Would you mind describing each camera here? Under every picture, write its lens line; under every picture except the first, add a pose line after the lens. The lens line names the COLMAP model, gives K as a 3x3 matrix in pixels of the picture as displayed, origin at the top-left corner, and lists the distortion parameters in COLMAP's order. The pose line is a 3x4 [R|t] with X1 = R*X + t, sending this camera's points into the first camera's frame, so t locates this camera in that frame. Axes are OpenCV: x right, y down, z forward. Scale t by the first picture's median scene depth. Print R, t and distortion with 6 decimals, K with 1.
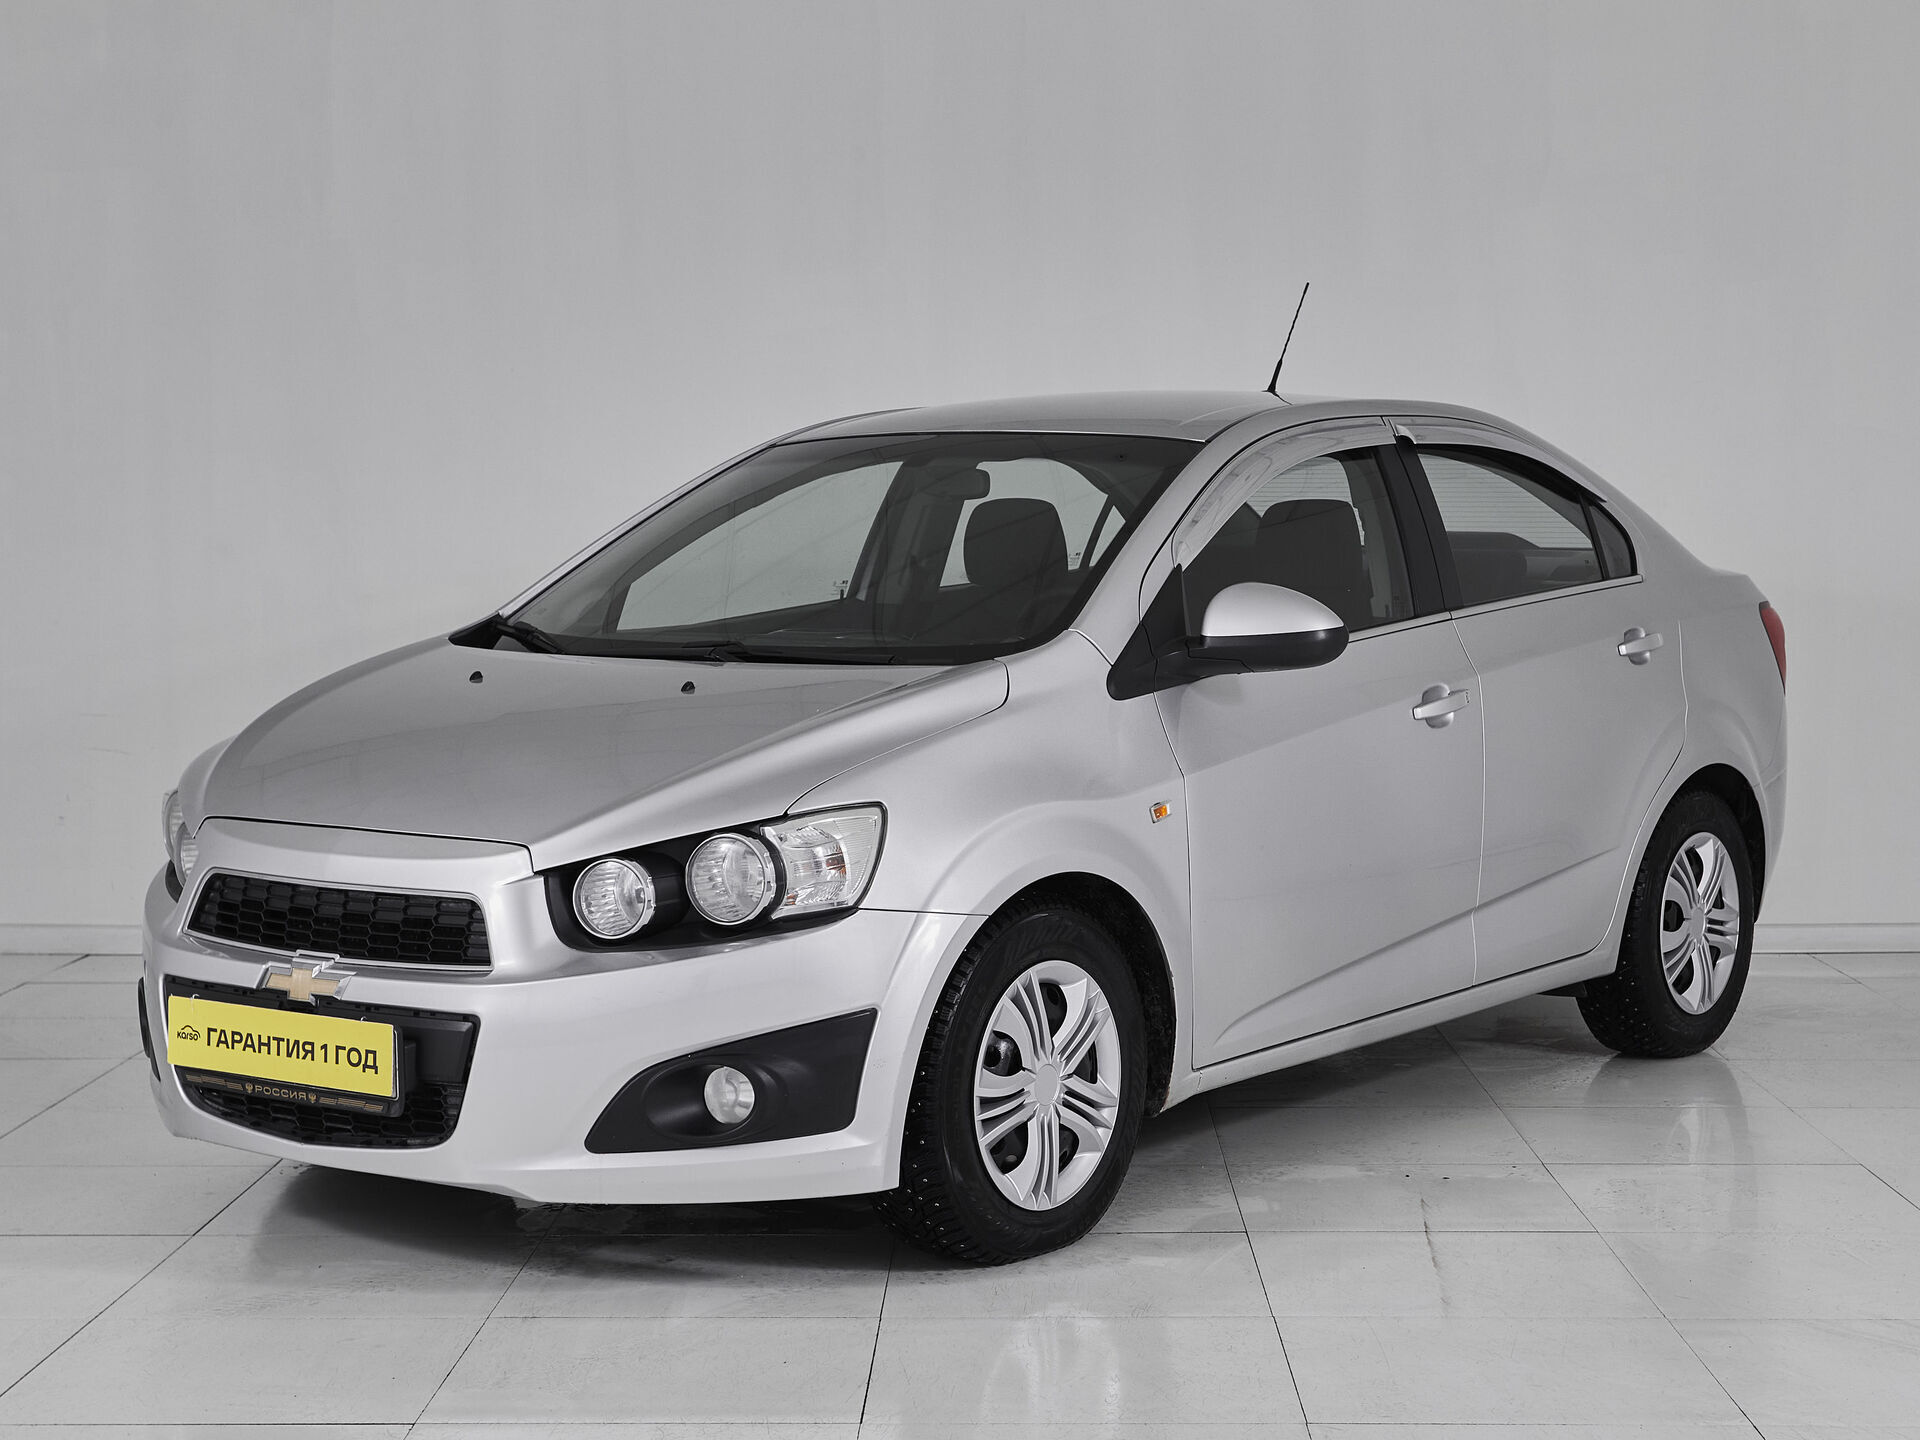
lens RADIAL K [[2726.8, 0, 960.0], [0, 2726.8, 720.0], [0, 0, 1]] dist [-0.001668, -0.016137]
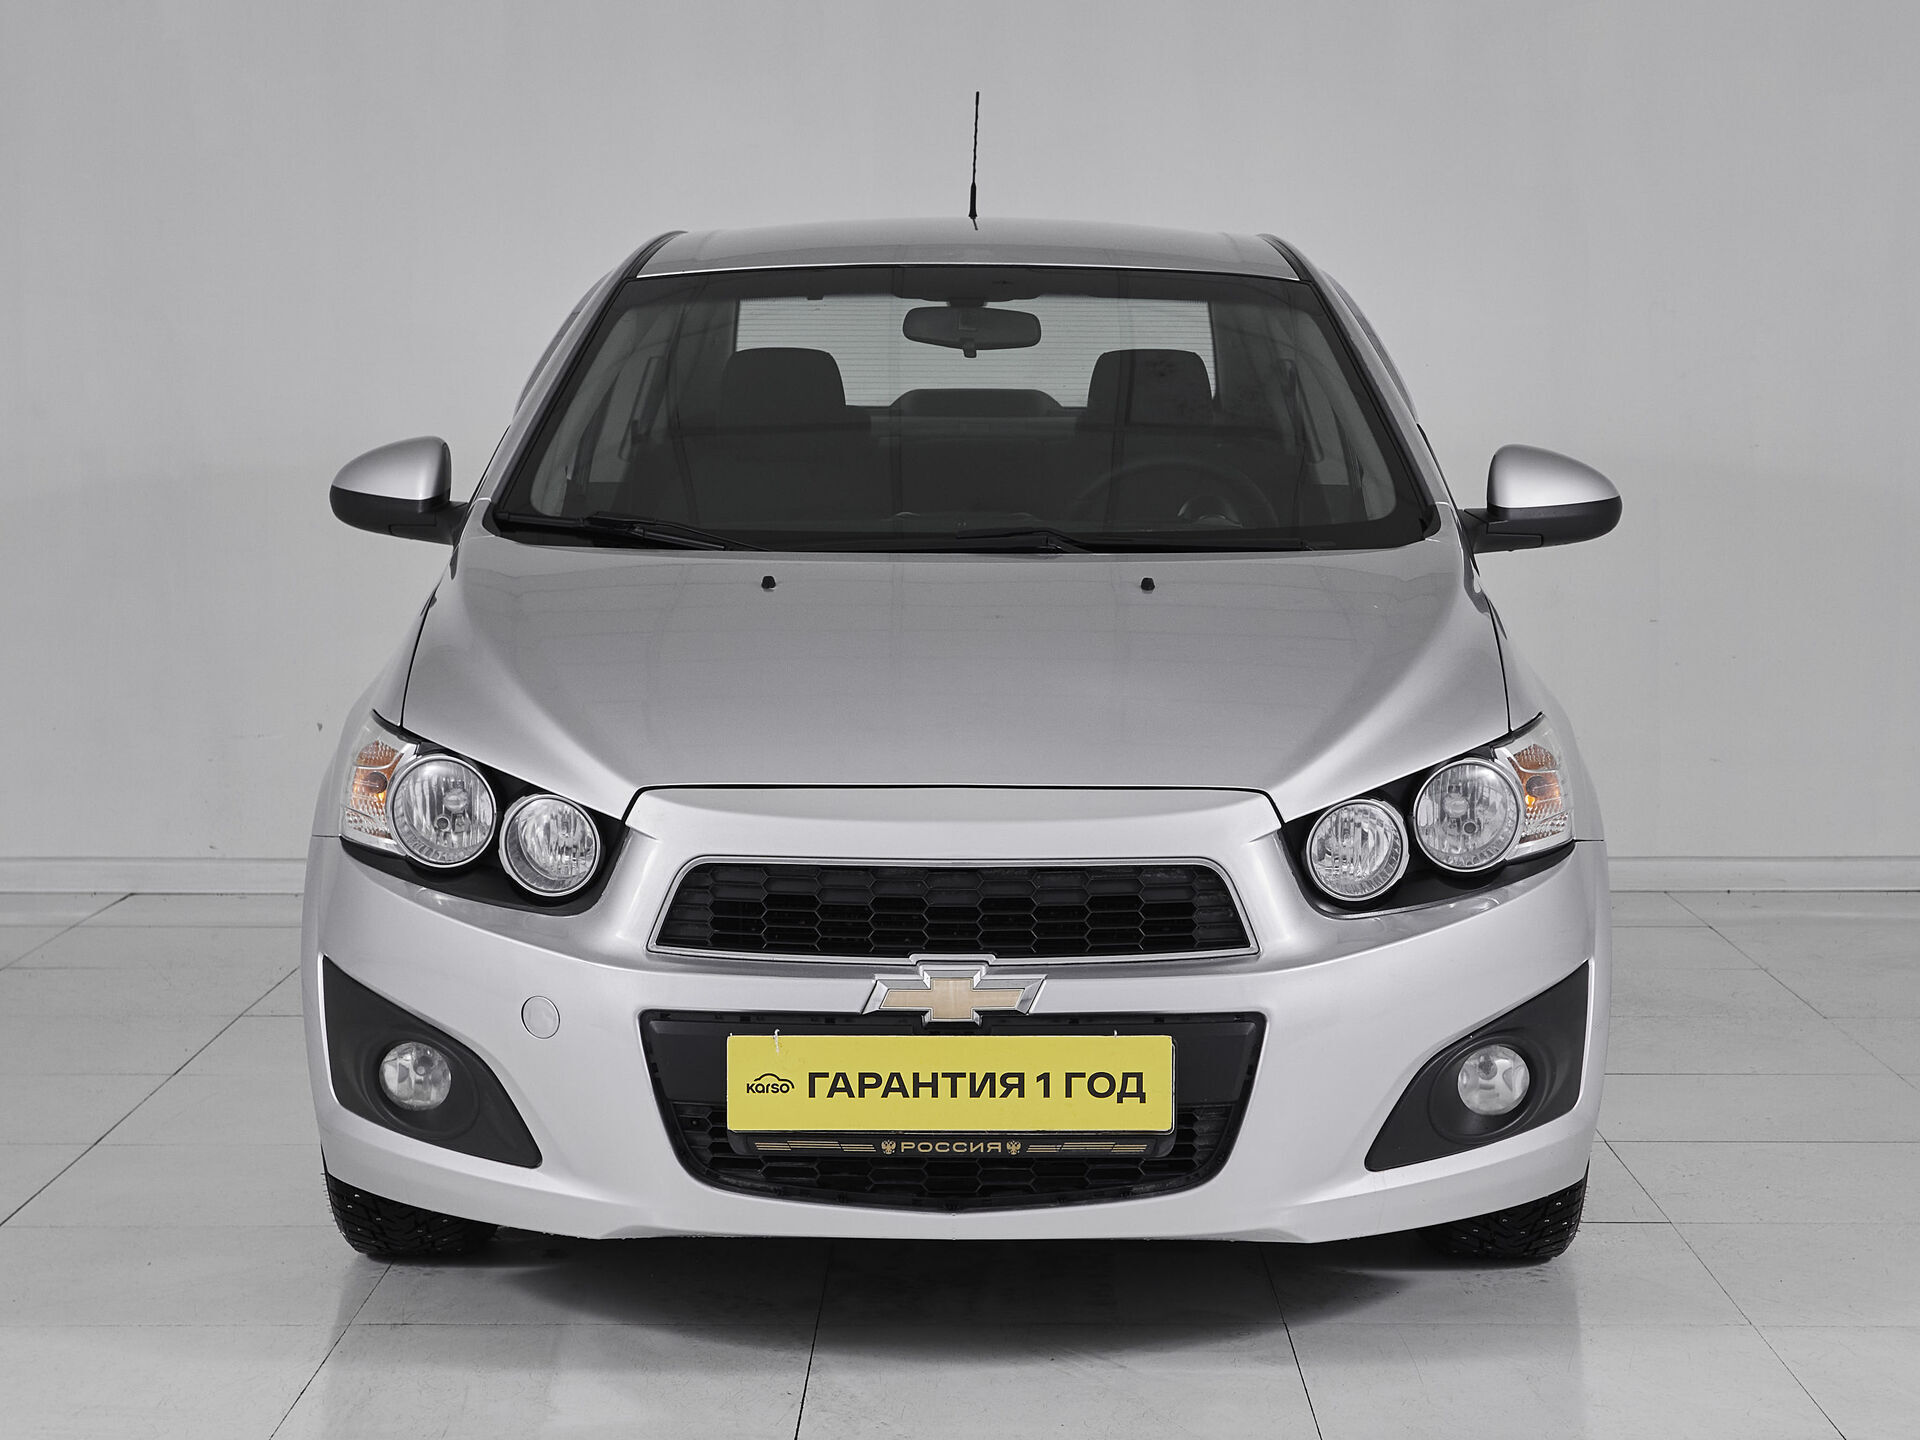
lens RADIAL K [[2726.8, 0, 960.0], [0, 2726.8, 720.0], [0, 0, 1]] dist [-0.001668, -0.016137]
pose [[0.818472, -0.059246, 0.571483, -0.670421], [0.025719, 0.997450, 0.066571, -0.029367], [-0.573970, -0.039788, 0.817909, 0.394760]]
